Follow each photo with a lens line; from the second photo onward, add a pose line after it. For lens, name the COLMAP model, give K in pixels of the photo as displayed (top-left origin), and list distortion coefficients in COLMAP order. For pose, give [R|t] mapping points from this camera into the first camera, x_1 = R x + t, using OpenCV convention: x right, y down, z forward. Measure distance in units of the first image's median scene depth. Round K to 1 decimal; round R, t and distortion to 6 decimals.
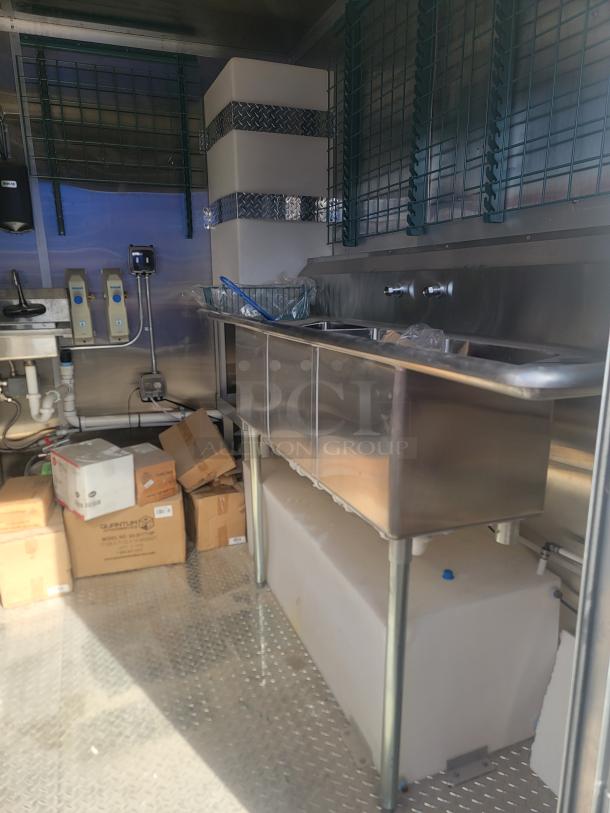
lens RADIAL K [[558.3, 0, 299.5], [0, 558.3, 411.1], [0, 0, 1]] dist [0.098047, -0.083832]
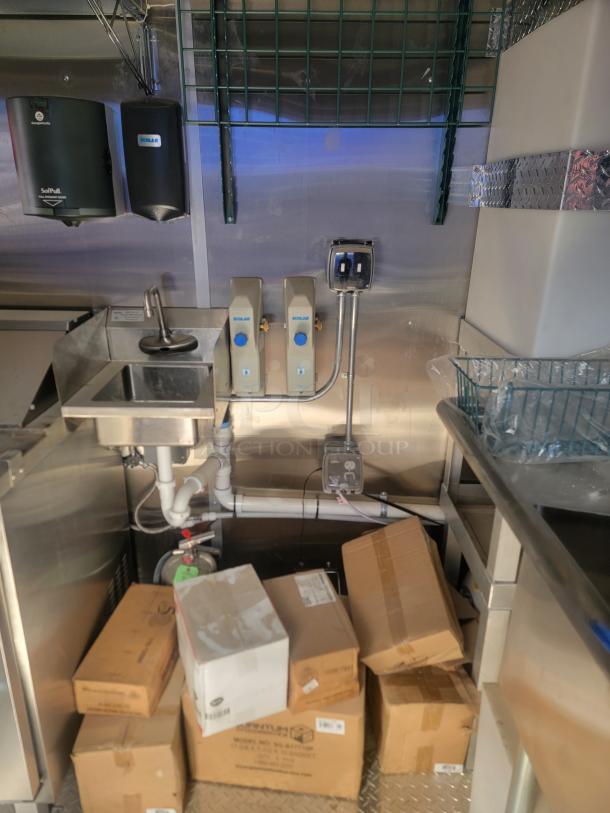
lens RADIAL K [[558.3, 0, 299.5], [0, 558.3, 411.1], [0, 0, 1]] dist [0.098047, -0.083832]
pose [[0.928577, 0.157532, -0.336048, -0.117125], [-0.101595, 0.978756, 0.178088, -0.234405], [0.356964, -0.131228, 0.924855, 0.456292]]
